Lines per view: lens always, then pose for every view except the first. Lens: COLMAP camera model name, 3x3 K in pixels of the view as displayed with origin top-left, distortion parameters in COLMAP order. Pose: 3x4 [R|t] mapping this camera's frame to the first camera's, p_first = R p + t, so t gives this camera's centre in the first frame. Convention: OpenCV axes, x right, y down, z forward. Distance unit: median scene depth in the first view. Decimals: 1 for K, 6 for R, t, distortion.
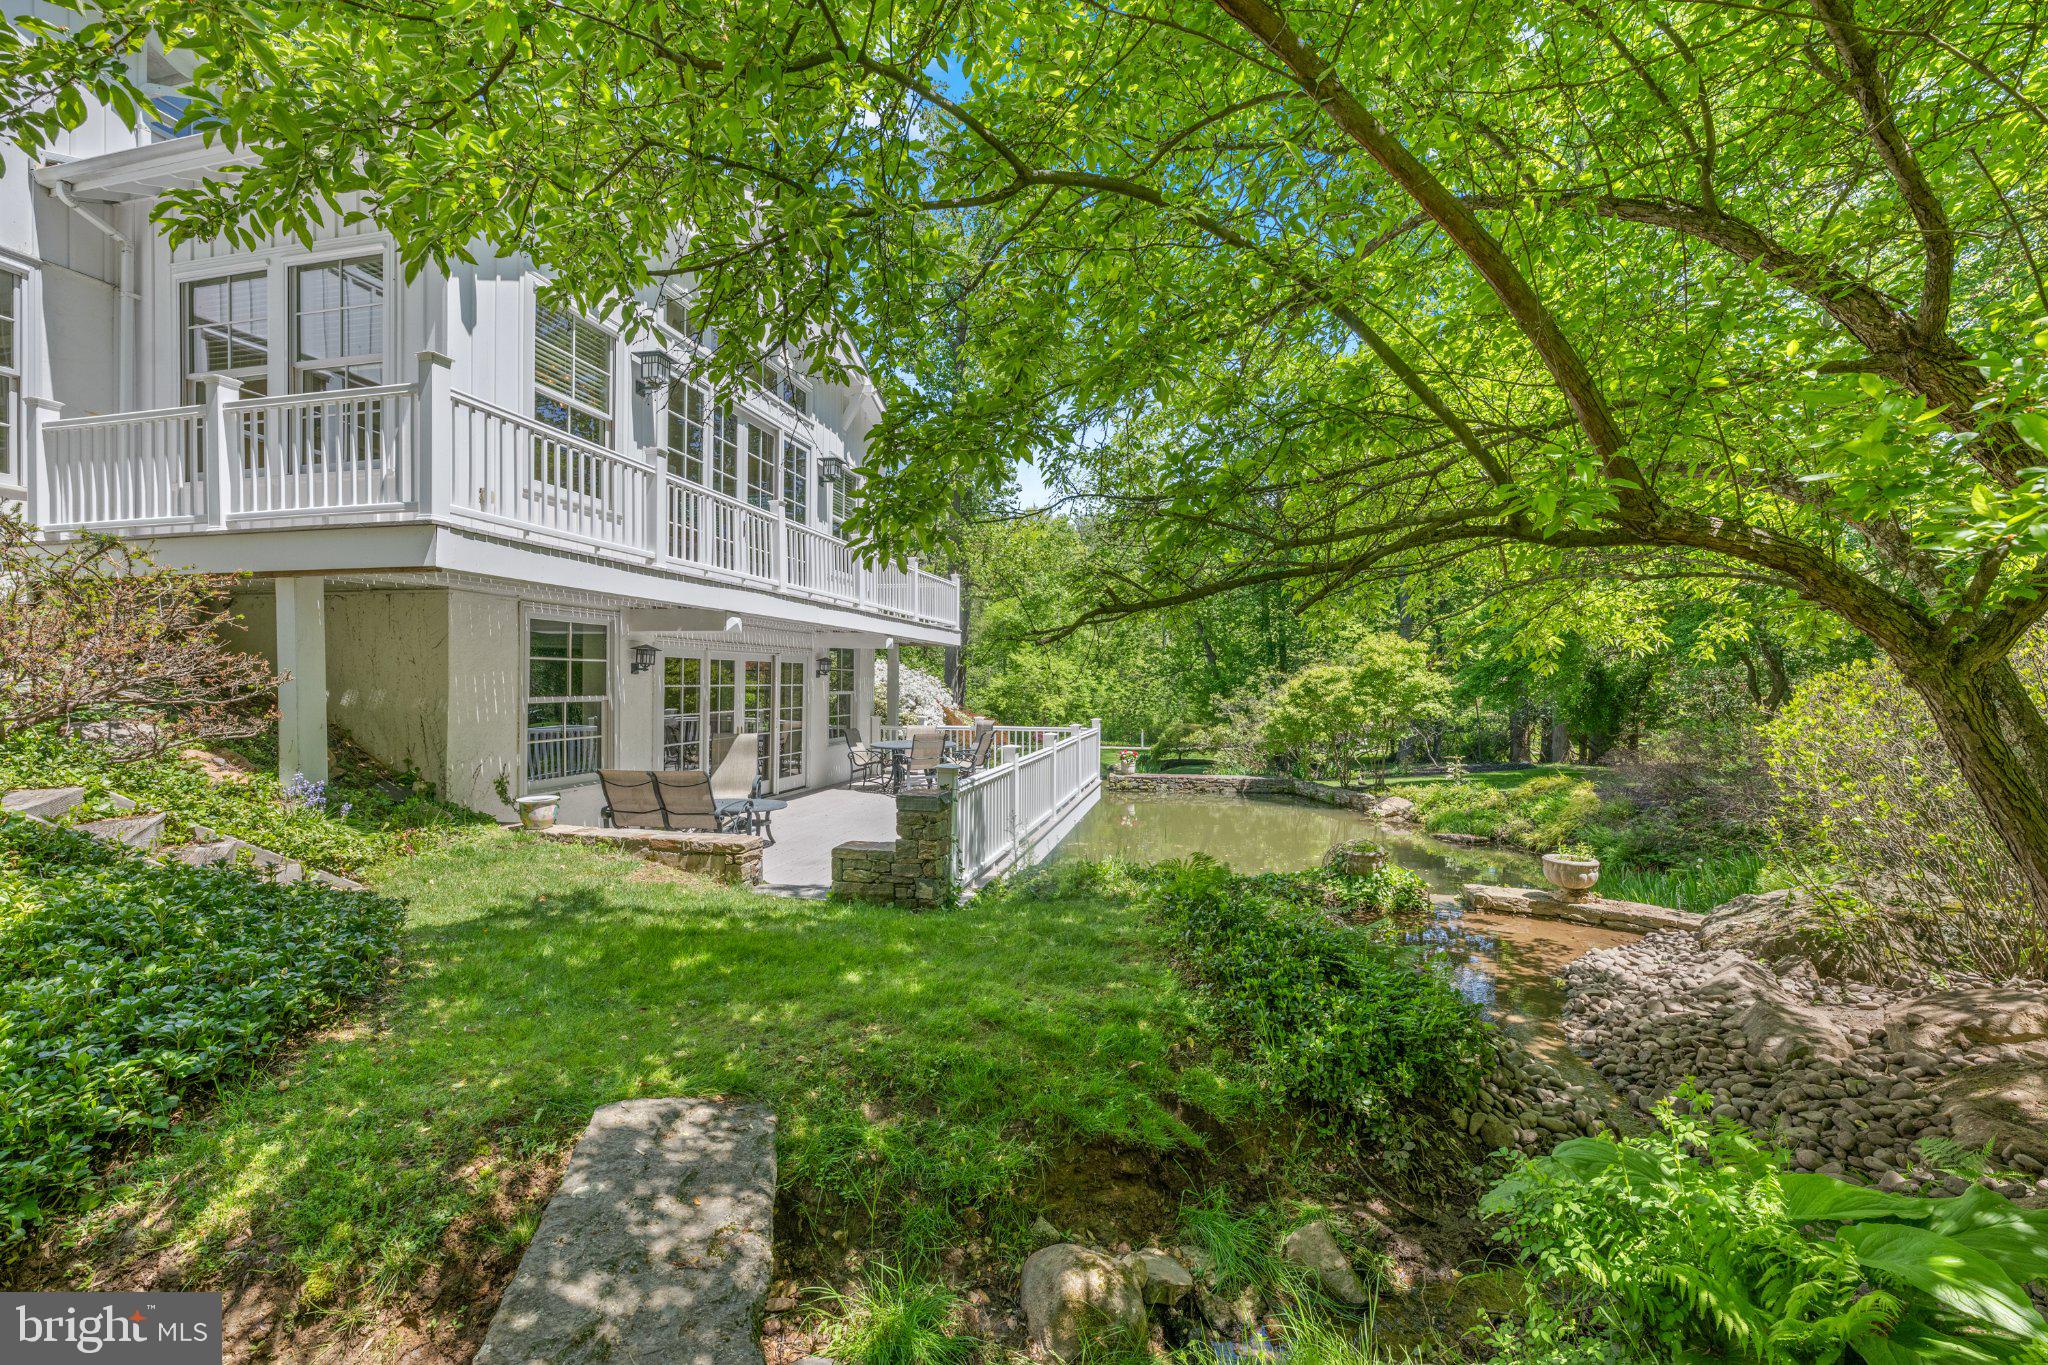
lens RADIAL K [[816.3, 0, 1026.6], [0, 816.3, 693.7], [0, 0, 1]] dist [-0.000437, 0.000048]
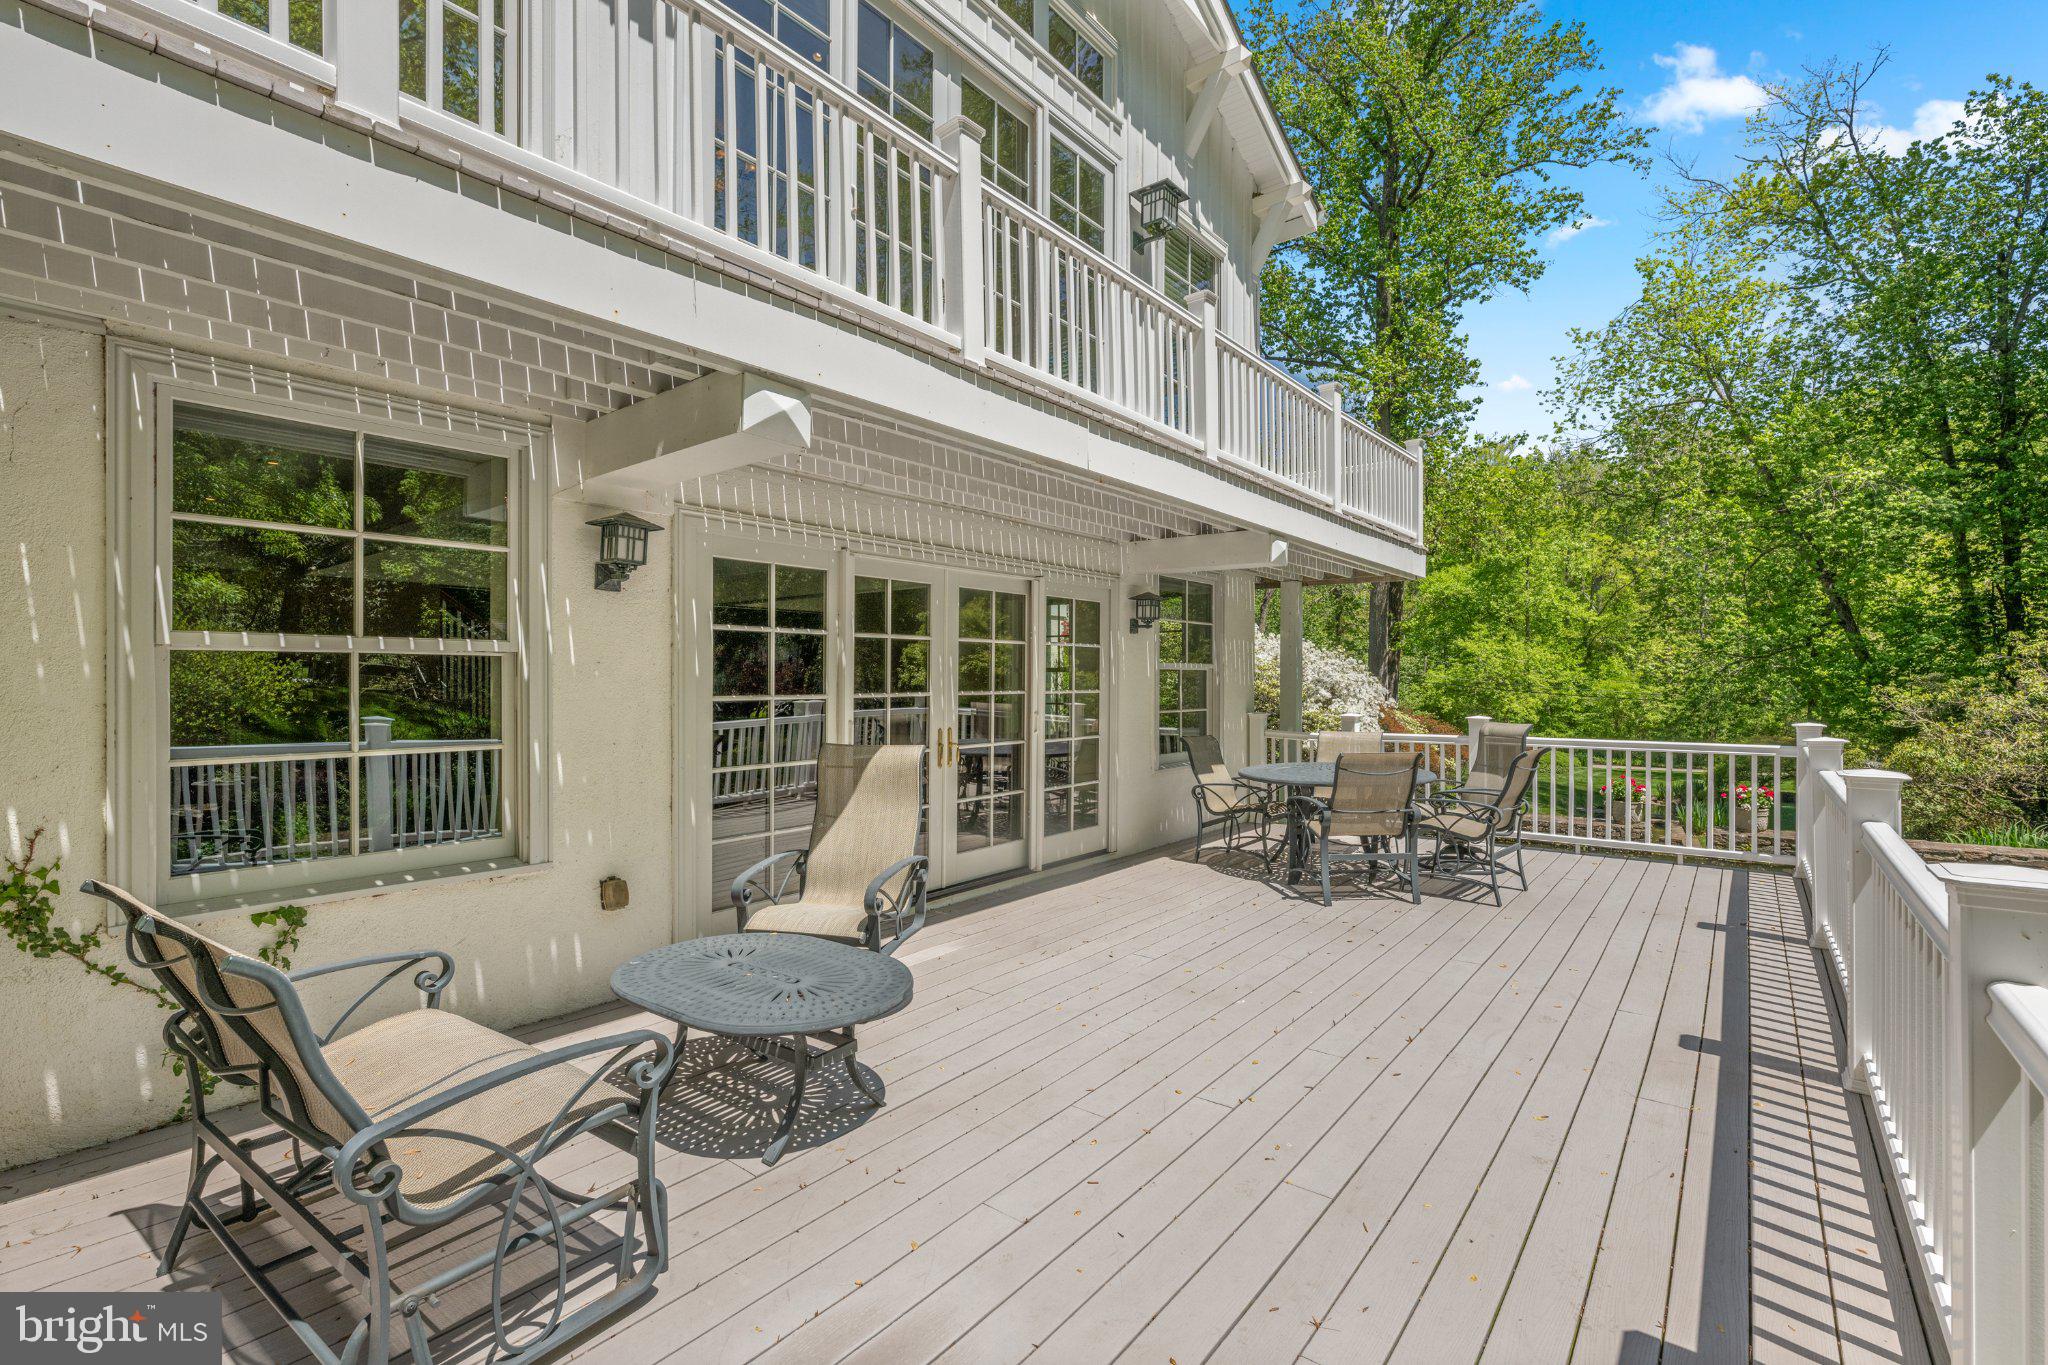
lens RADIAL K [[850.8, 0, 1034.9], [0, 850.8, 693.2], [0, 0, 1]] dist [-0.001461, -0.000235]
pose [[0.895343, -0.004551, -0.445354, -0.078652], [0.002273, 0.999981, -0.005651, 0.019982], [0.445372, 0.004047, 0.895337, 0.514209]]
